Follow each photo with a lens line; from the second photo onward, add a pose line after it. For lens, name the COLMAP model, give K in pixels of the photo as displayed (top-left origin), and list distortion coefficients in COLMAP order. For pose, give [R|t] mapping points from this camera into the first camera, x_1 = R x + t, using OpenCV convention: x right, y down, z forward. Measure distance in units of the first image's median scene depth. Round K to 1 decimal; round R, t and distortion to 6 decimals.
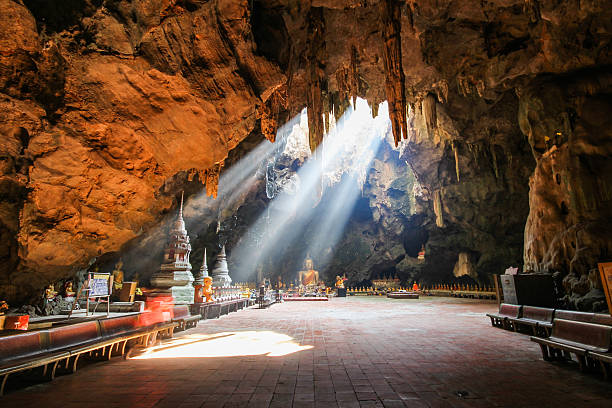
lens RADIAL K [[292.1, 0, 317.6], [0, 292.1, 210.0], [0, 0, 1]] dist [0.014878, -0.012885]
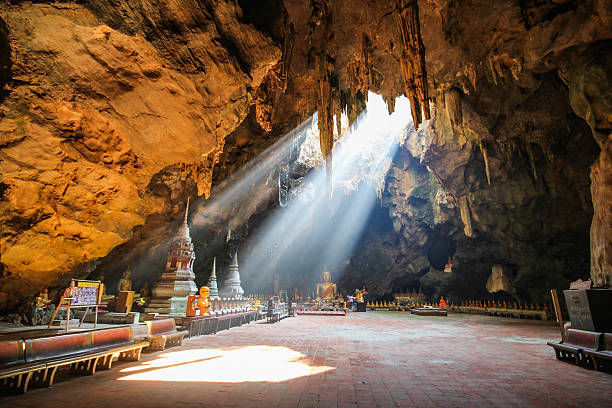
lens RADIAL K [[281.5, 0, 306.7], [0, 281.5, 209.6], [0, 0, 1]] dist [0.020090, -0.018090]
pose [[0.993499, -0.014320, -0.112940, 0.030301], [0.008398, 0.998573, -0.052741, 0.028598], [0.113534, 0.051450, 0.992201, 0.117169]]
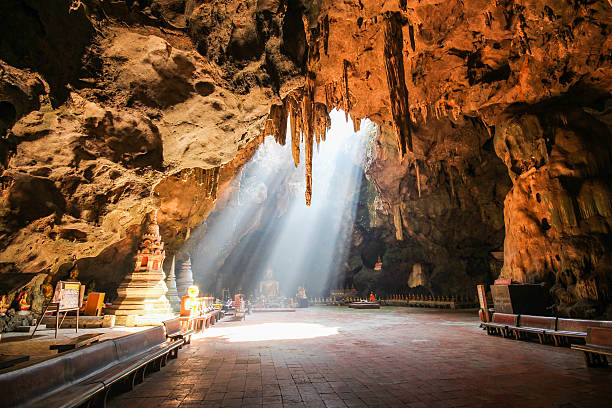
lens RADIAL K [[285.0, 0, 306.6], [0, 285.0, 209.6], [0, 0, 1]] dist [0.015139, -0.013830]
pose [[0.988361, 0.041181, 0.146448, -0.122568], [-0.035104, 0.998421, -0.043844, 0.010268], [-0.148023, 0.038193, 0.988246, 0.041786]]
